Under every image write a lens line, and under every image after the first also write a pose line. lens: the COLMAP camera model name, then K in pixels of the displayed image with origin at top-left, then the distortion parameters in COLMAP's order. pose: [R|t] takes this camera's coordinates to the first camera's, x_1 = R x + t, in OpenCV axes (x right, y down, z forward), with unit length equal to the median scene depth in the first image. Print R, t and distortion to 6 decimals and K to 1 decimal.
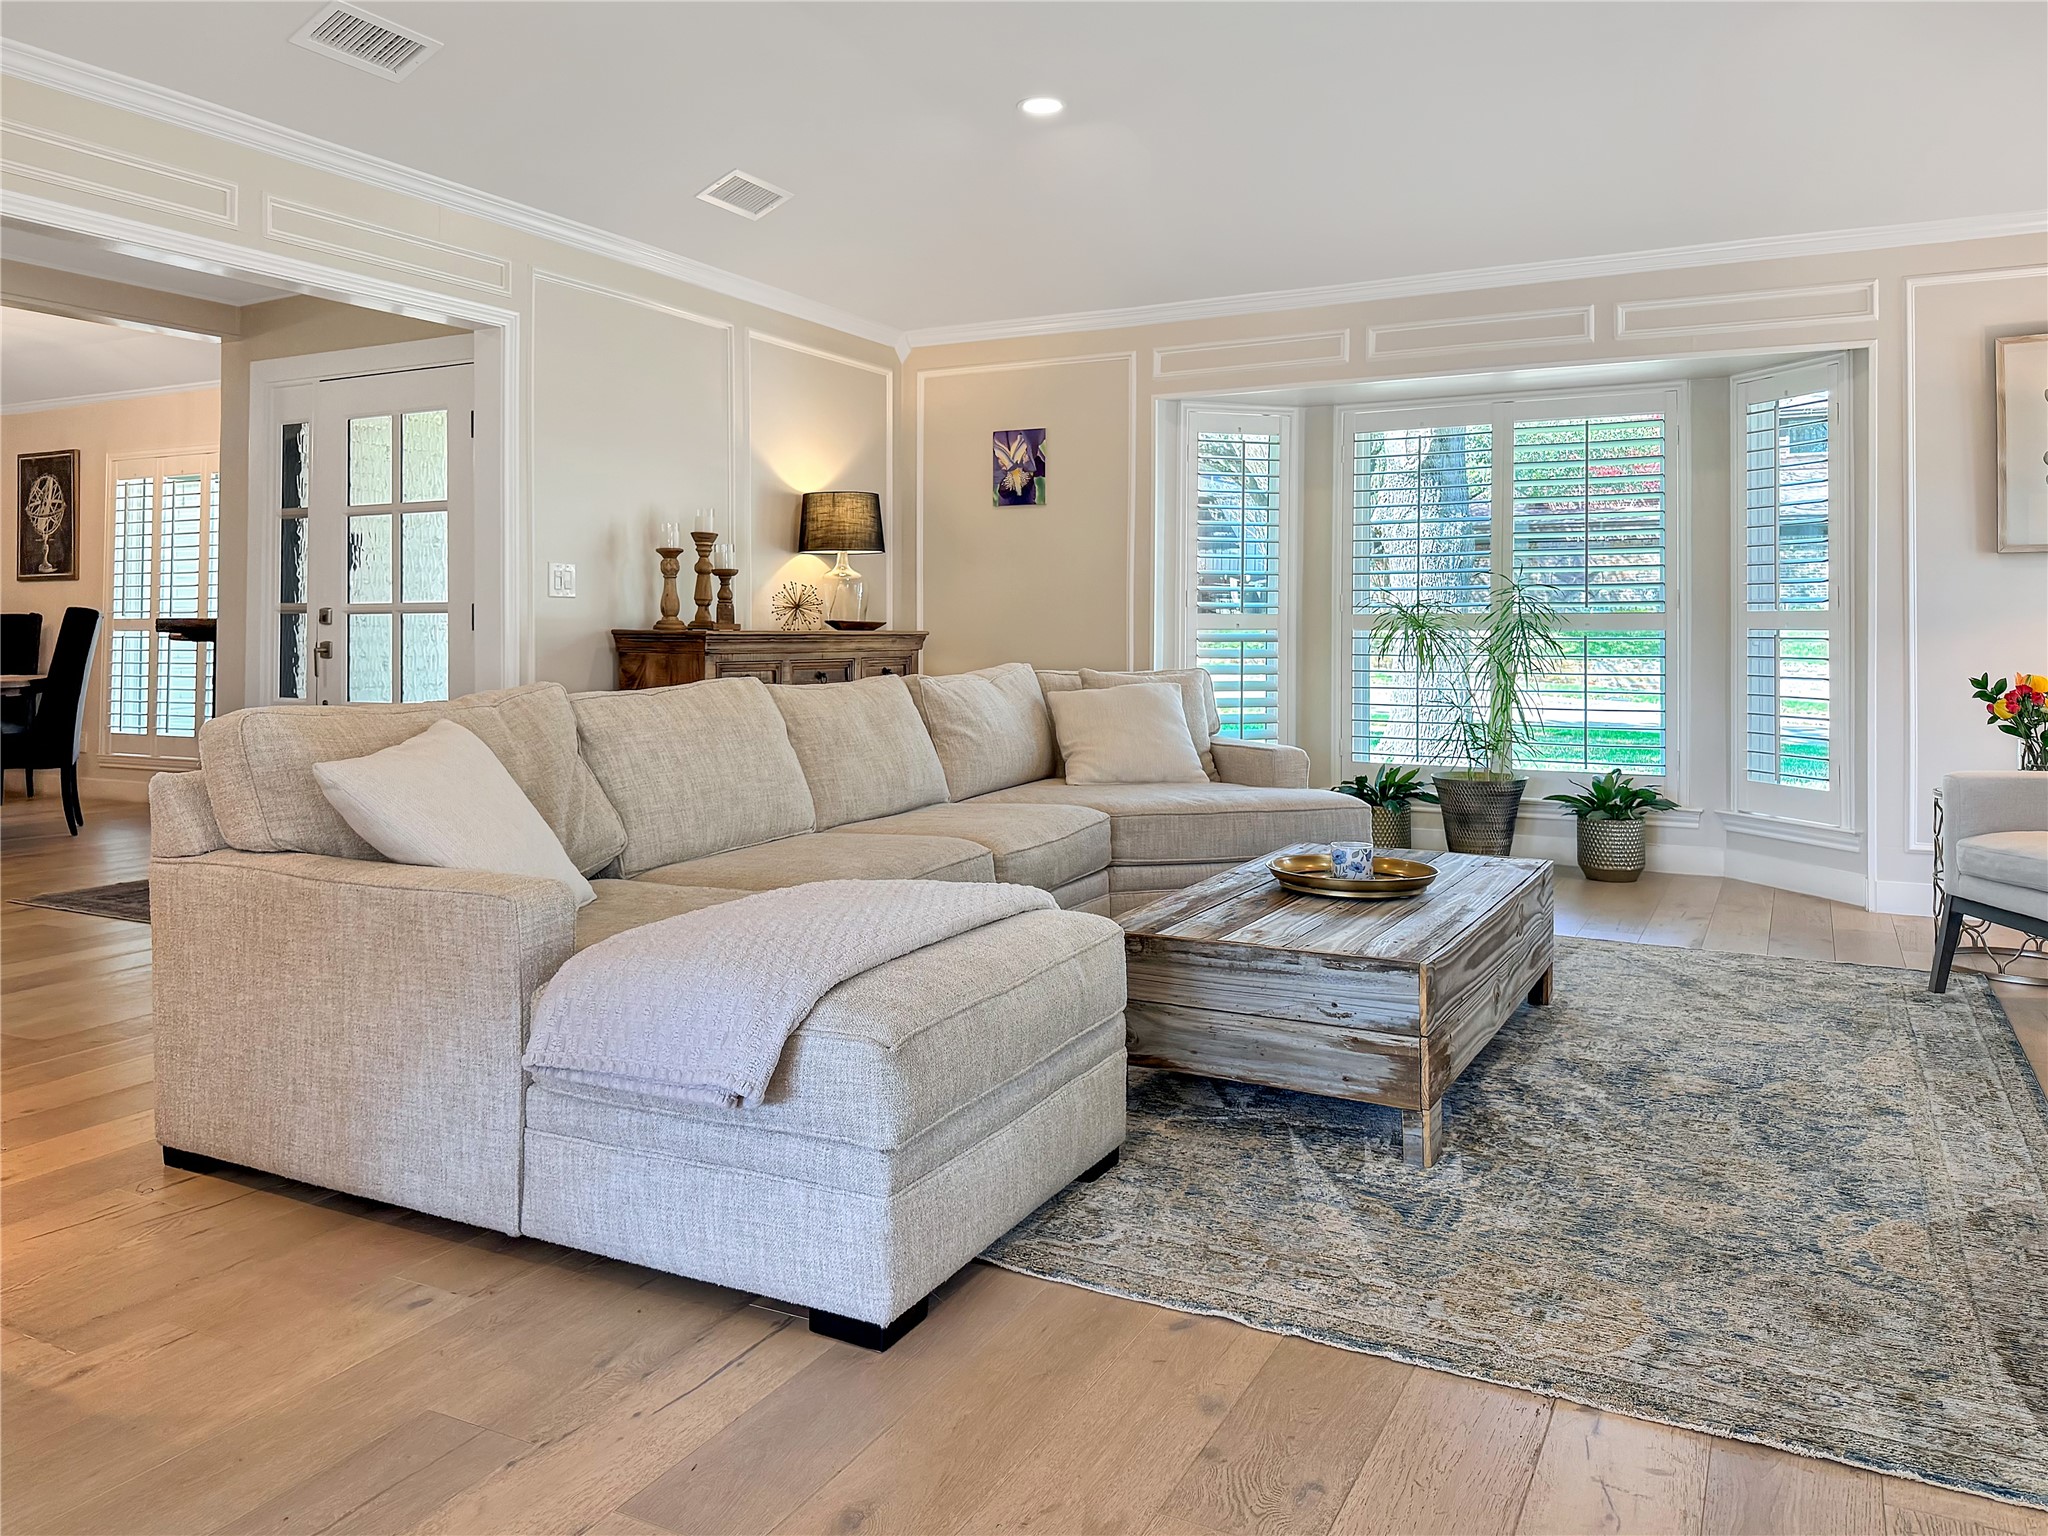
lens RADIAL K [[1509.2, 0, 1018.9], [0, 1509.2, 564.8], [0, 0, 1]] dist [0.045274, -0.040062]
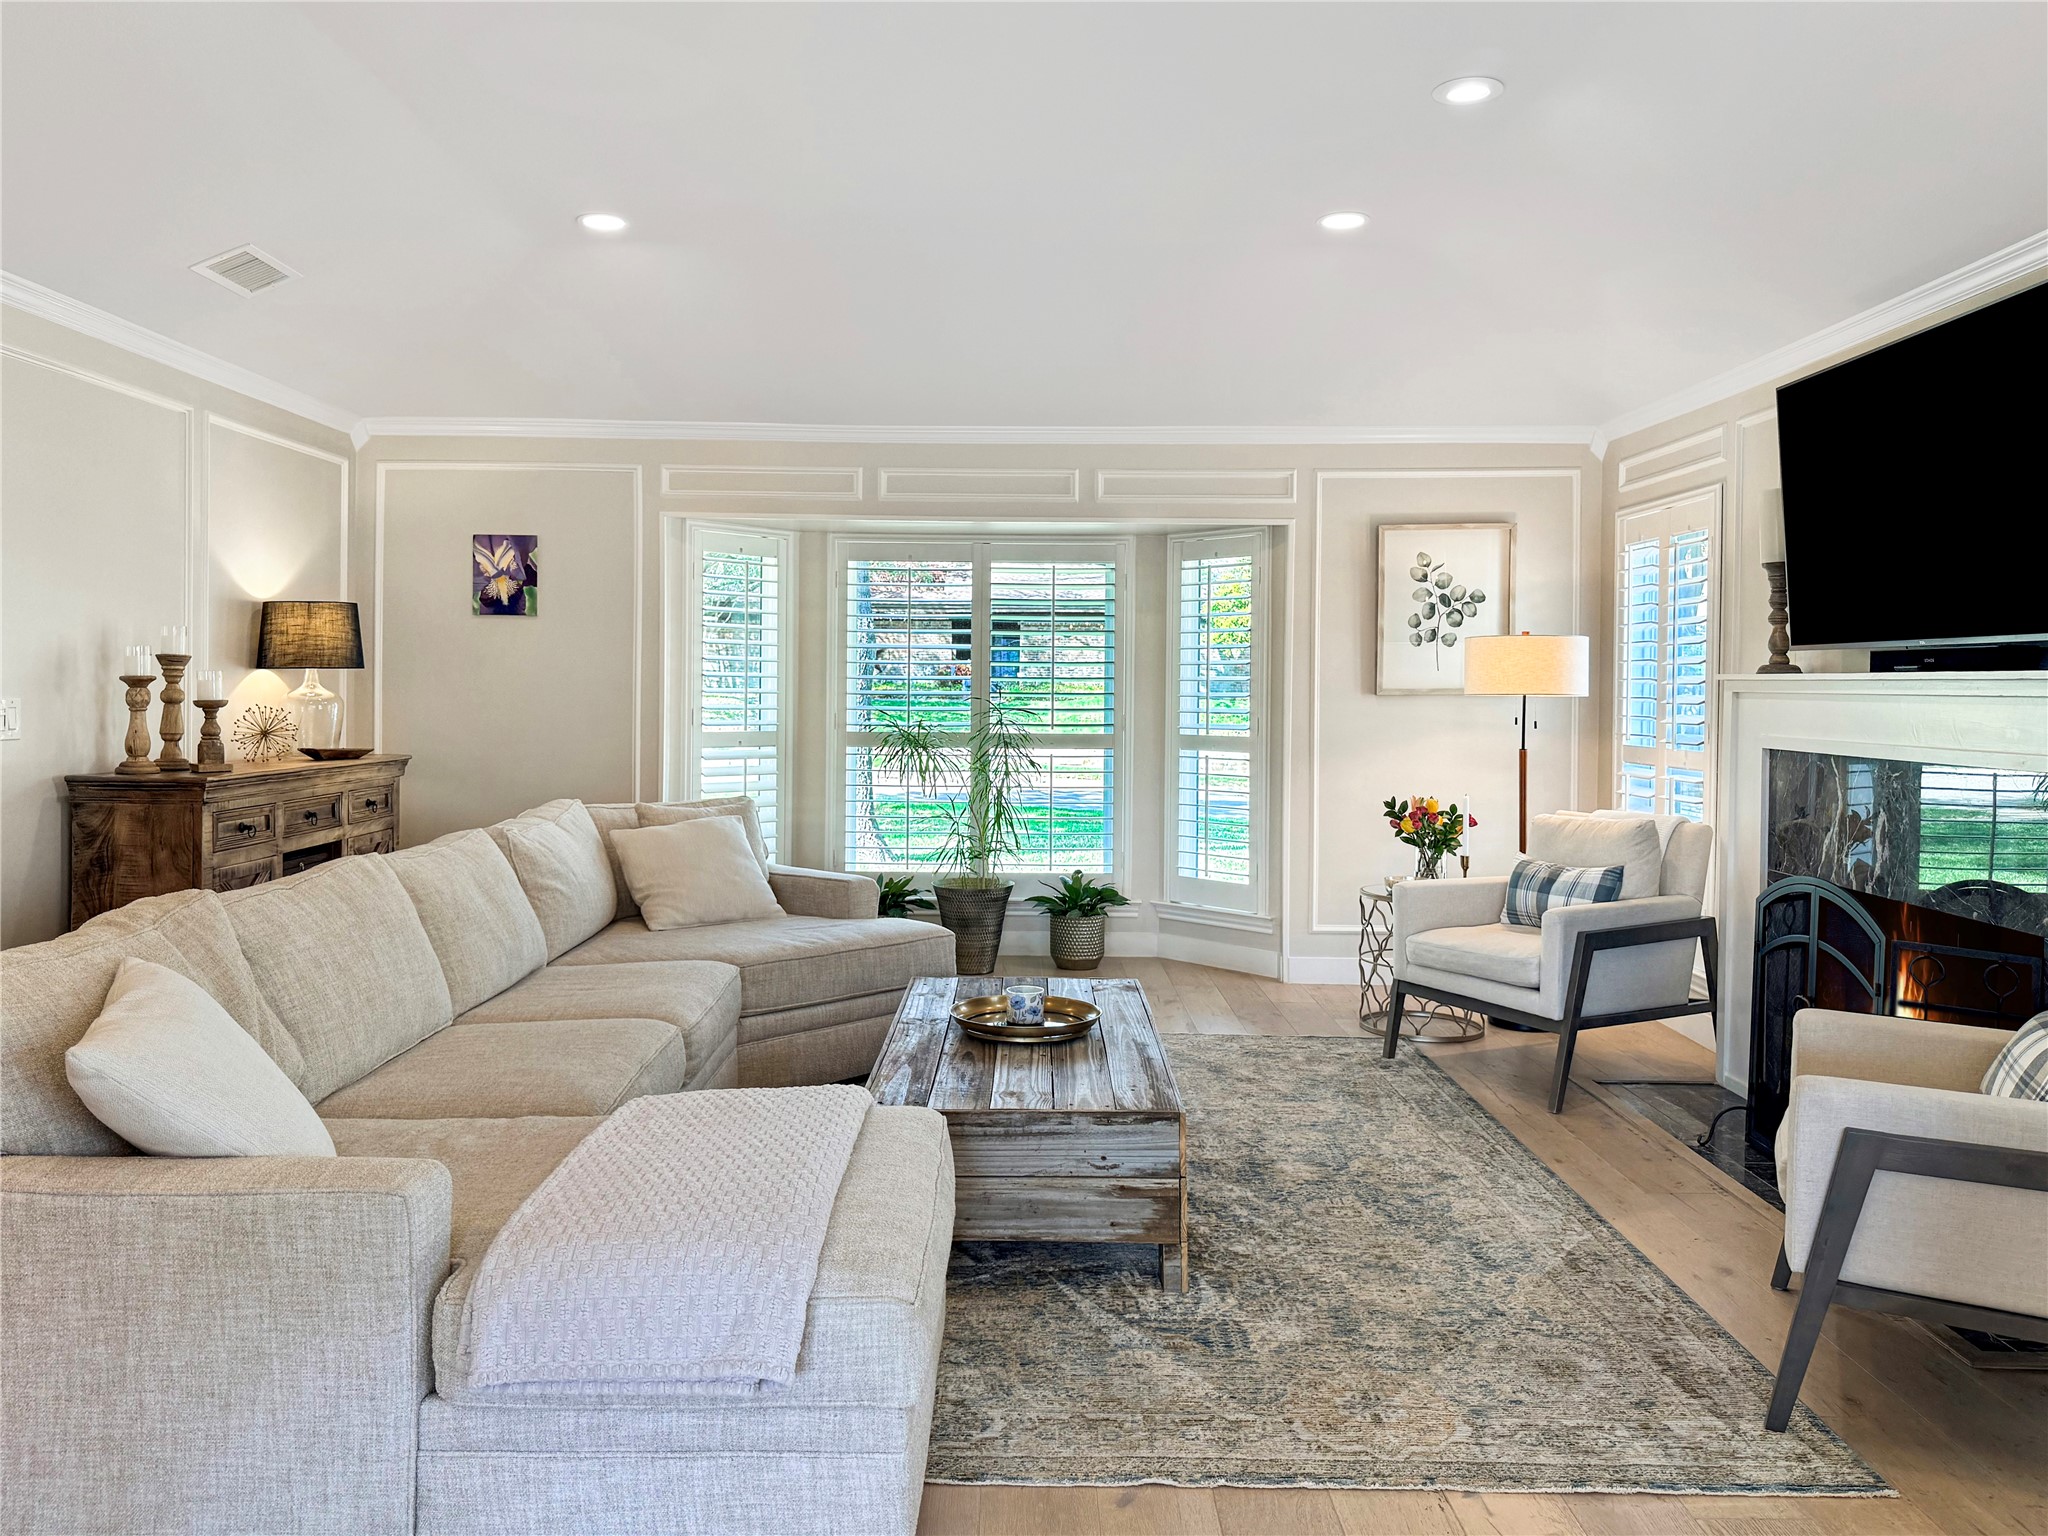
lens RADIAL K [[1483.7, 0, 1027.8], [0, 1483.7, 580.9], [0, 0, 1]] dist [0.068797, -0.065094]
pose [[0.883119, 0.036686, 0.467712, -0.243838], [-0.025002, 0.999201, -0.031168, -0.065192], [-0.468482, 0.015831, 0.883331, 0.027867]]
